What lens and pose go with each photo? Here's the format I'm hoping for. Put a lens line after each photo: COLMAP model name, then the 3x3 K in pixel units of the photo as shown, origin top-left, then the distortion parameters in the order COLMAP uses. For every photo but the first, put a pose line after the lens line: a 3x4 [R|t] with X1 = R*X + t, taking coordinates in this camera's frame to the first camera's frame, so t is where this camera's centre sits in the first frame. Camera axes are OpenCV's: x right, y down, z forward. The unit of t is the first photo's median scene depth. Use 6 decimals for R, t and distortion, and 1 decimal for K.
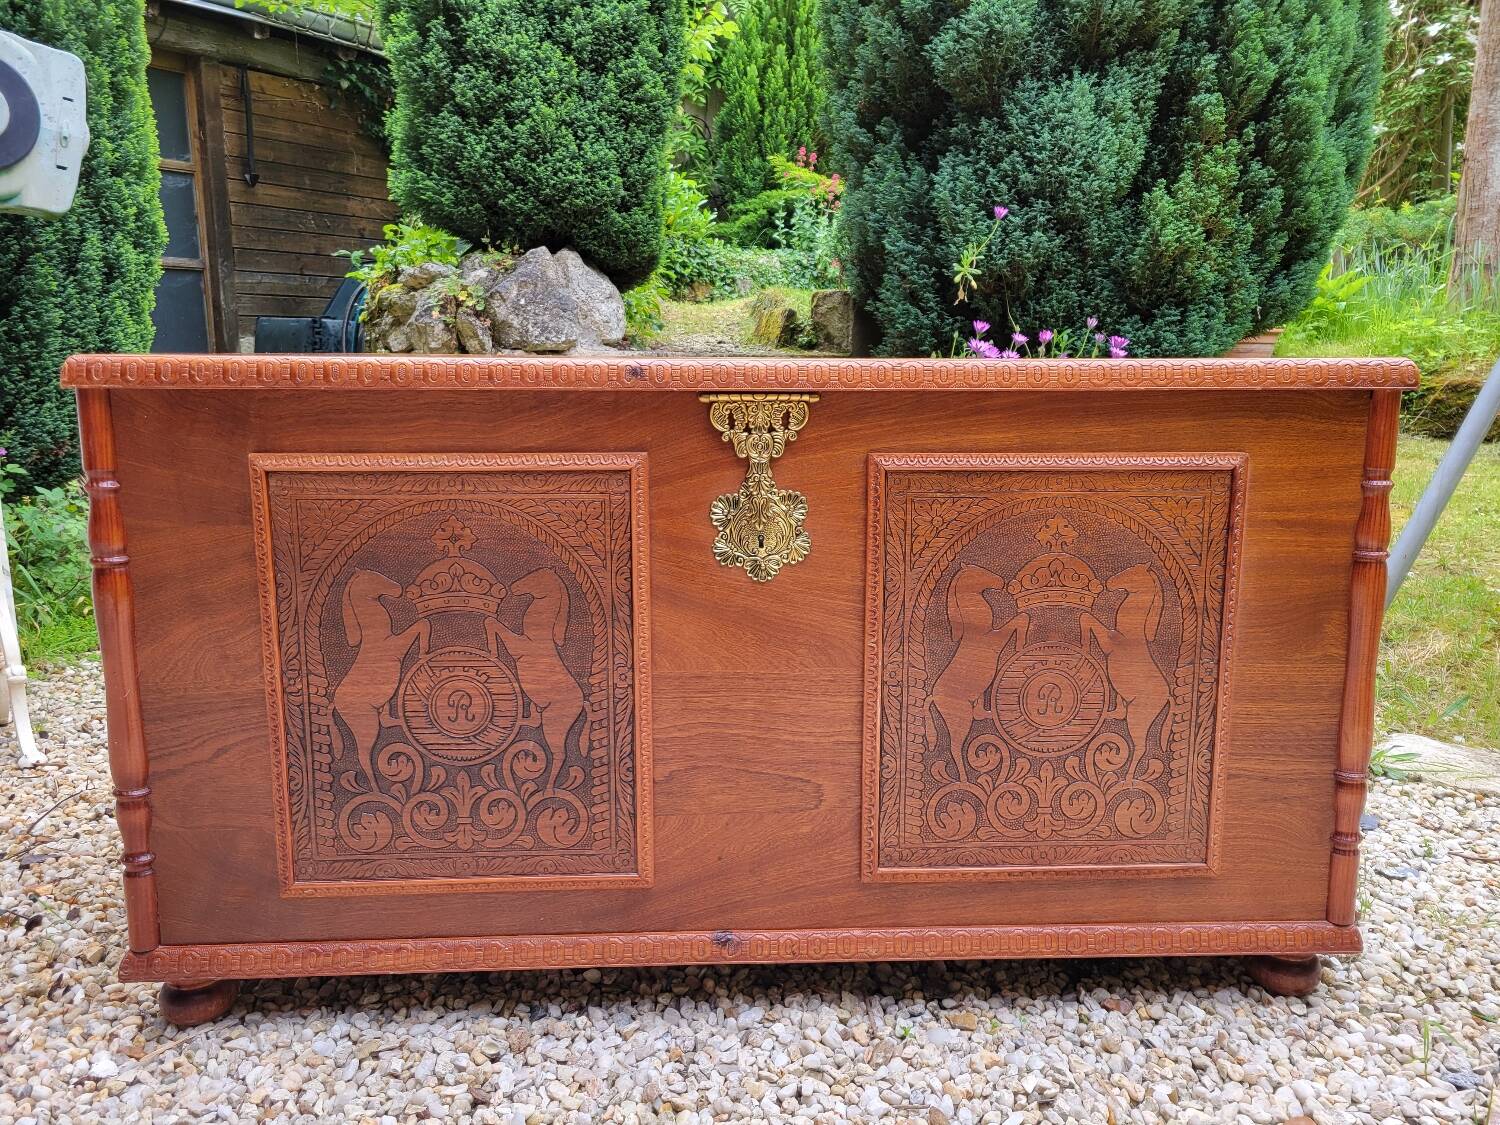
lens RADIAL K [[1127.5, 0, 762.1], [0, 1127.5, 550.4], [0, 0, 1]] dist [0.056941, -0.044207]
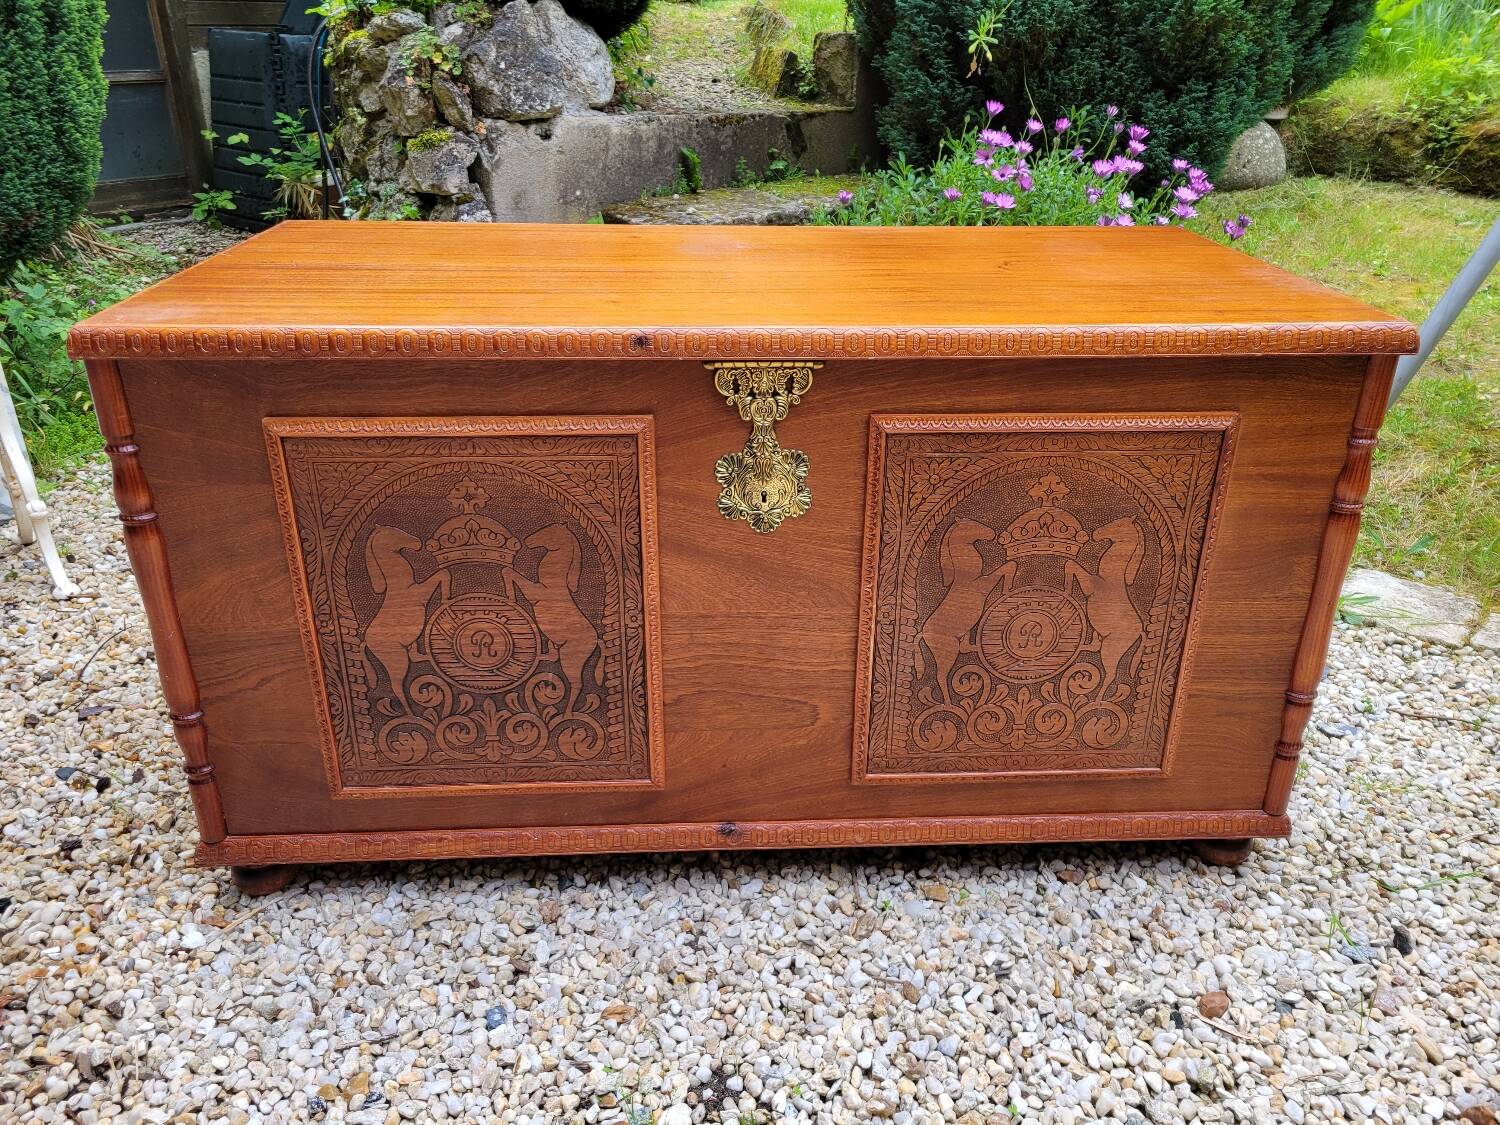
lens RADIAL K [[1127.5, 0, 764.2], [0, 1127.5, 551.8], [0, 0, 1]] dist [0.056941, -0.044207]
pose [[0.999947, 0.005518, 0.008651, -0.009098], [-0.007593, 0.964984, 0.262200, -0.222997], [-0.006902, -0.262252, 0.964975, -0.014674]]
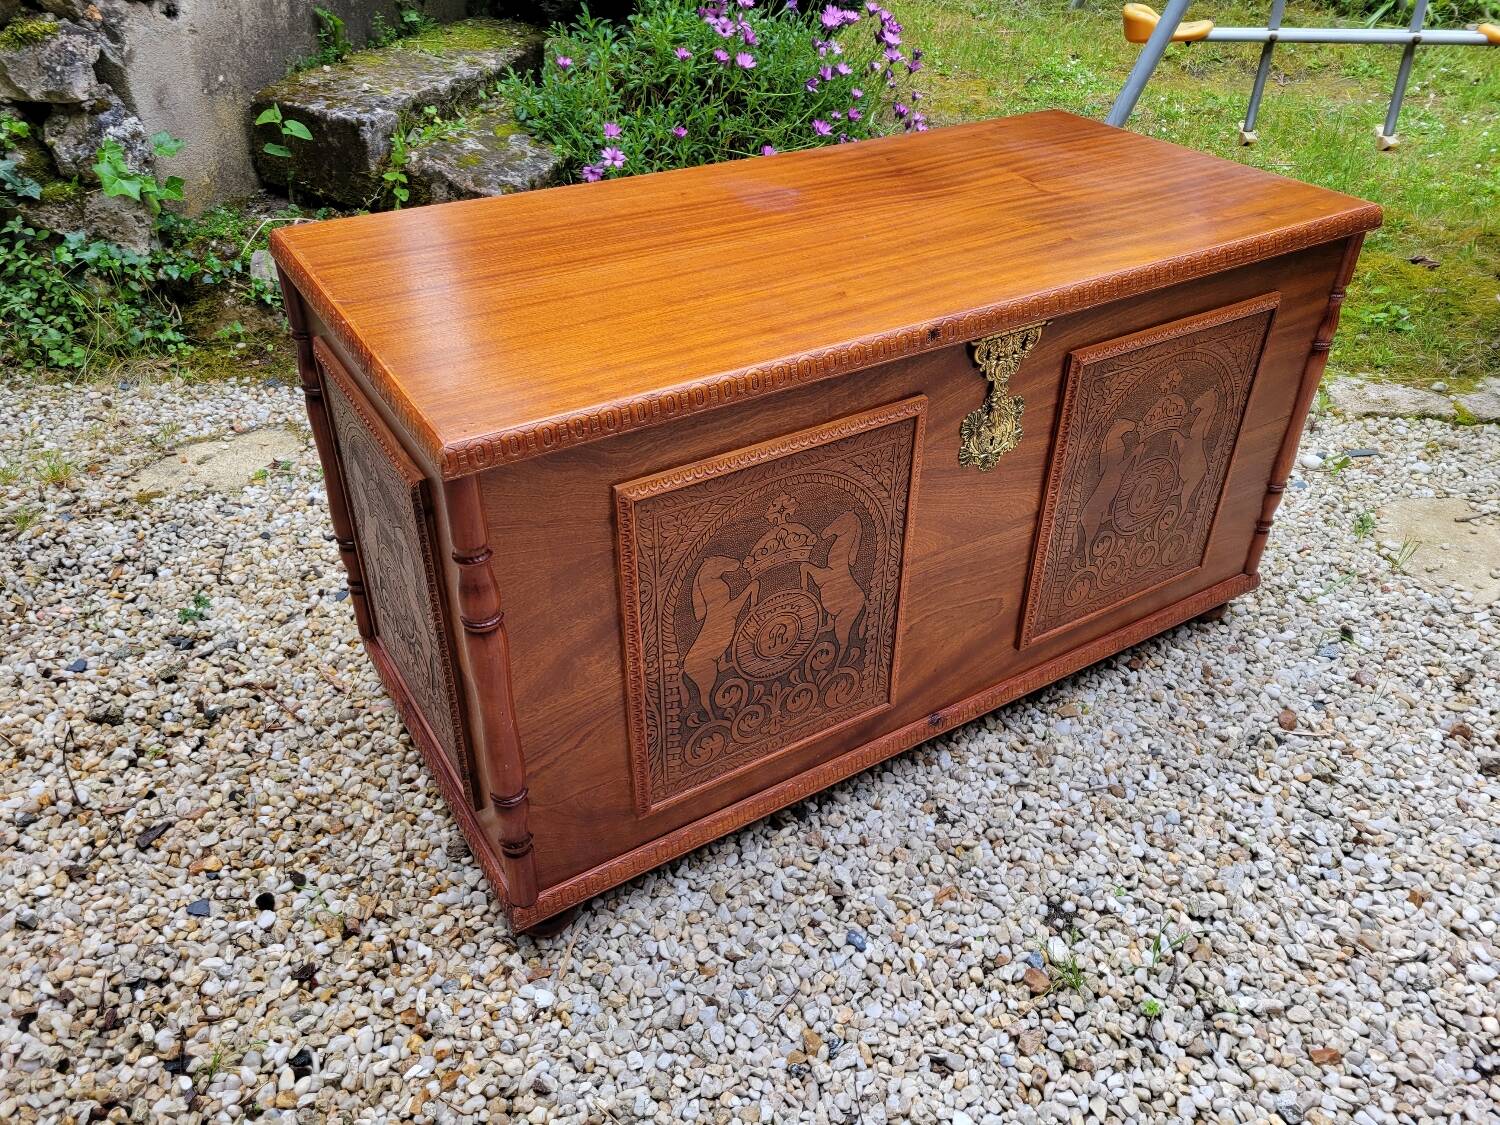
lens RADIAL K [[1127.5, 0, 761.7], [0, 1127.5, 542.7], [0, 0, 1]] dist [0.056941, -0.044207]
pose [[0.871275, -0.265047, 0.413073, -0.700957], [0.067842, 0.898601, 0.433489, -0.425650], [-0.486083, -0.349665, 0.800911, 0.126621]]
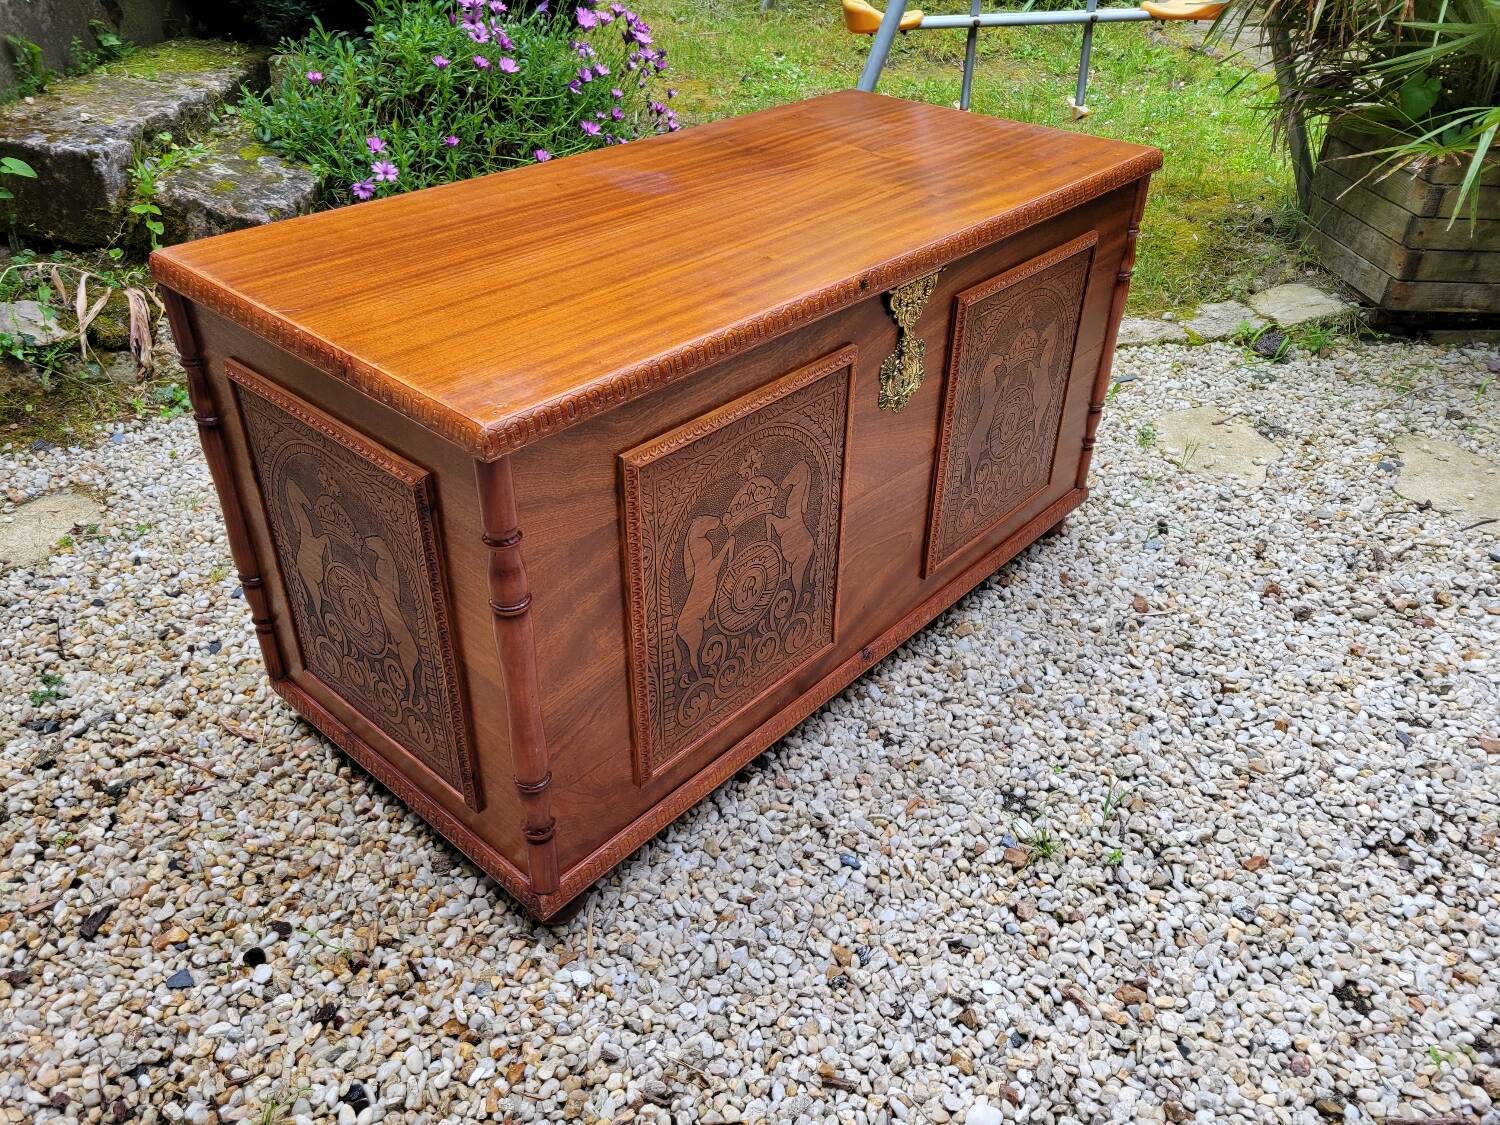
lens RADIAL K [[1127.5, 0, 753.5], [0, 1127.5, 555.1], [0, 0, 1]] dist [0.056941, -0.044207]
pose [[0.700711, -0.387838, 0.598821, -0.934739], [0.103459, 0.885702, 0.452580, -0.421027], [-0.705904, -0.255175, 0.660746, 0.207070]]
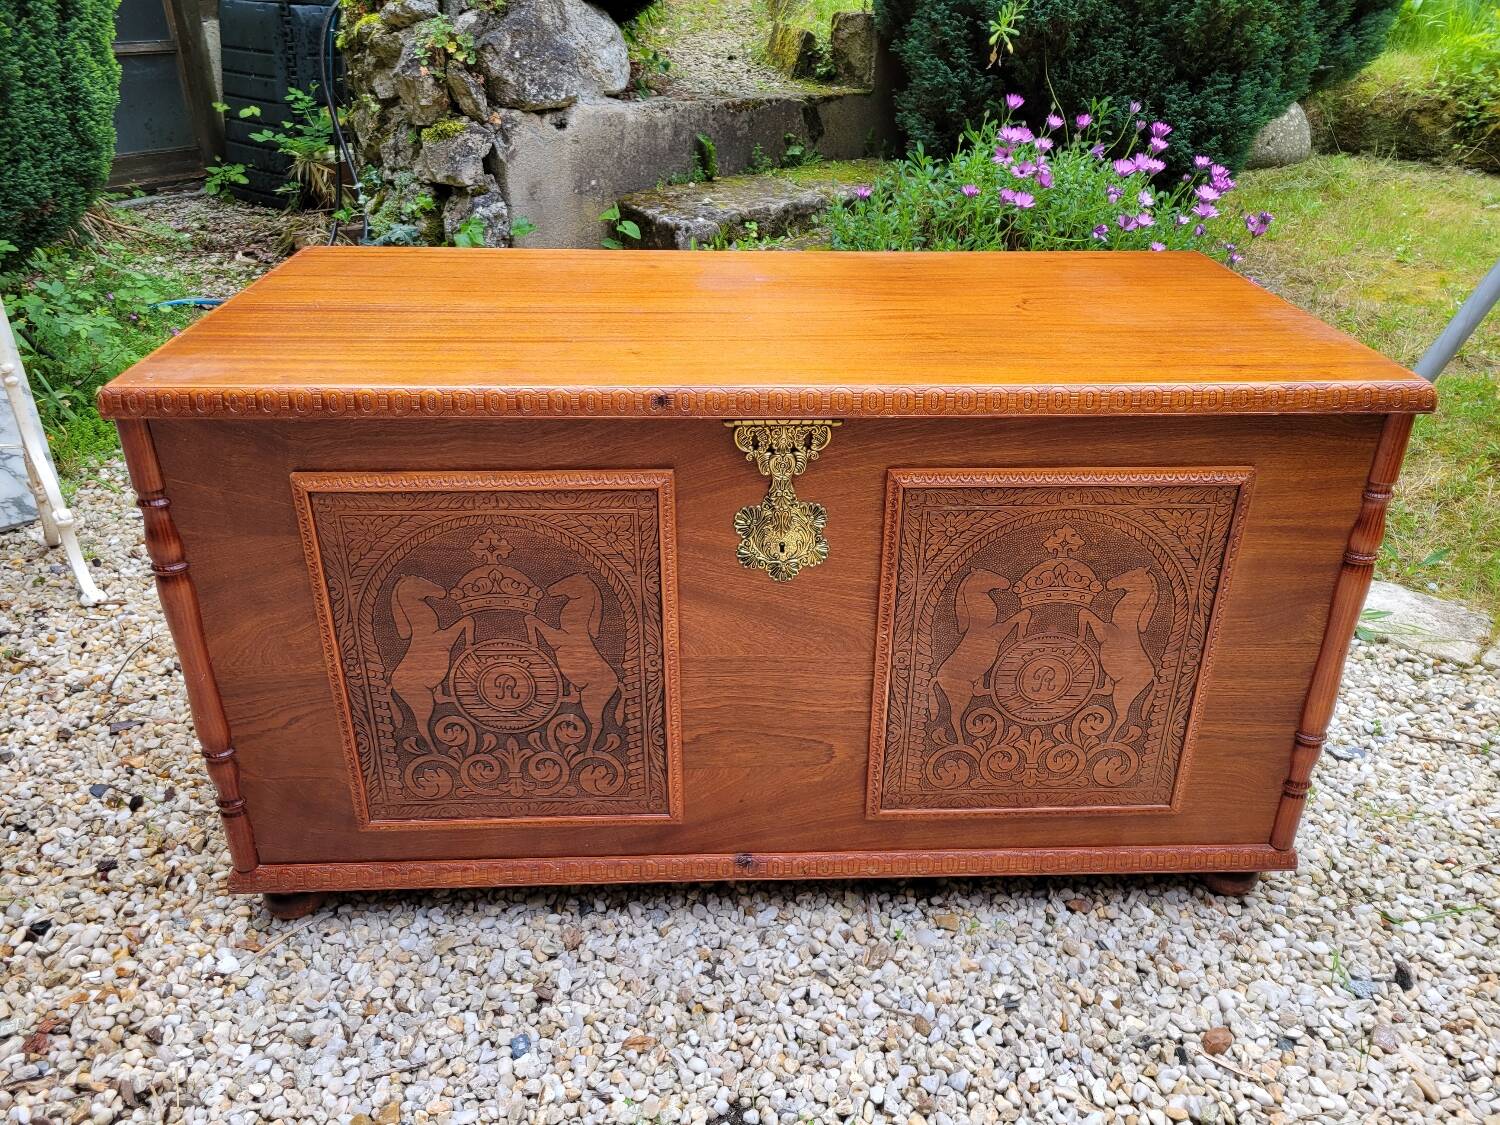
lens RADIAL K [[1127.5, 0, 764.9], [0, 1127.5, 559.4], [0, 0, 1]] dist [0.056941, -0.044207]
pose [[0.999945, 0.010435, -0.001316, -0.014974], [-0.009547, 0.953066, 0.302612, -0.304190], [0.004412, -0.302583, 0.953113, -0.006971]]
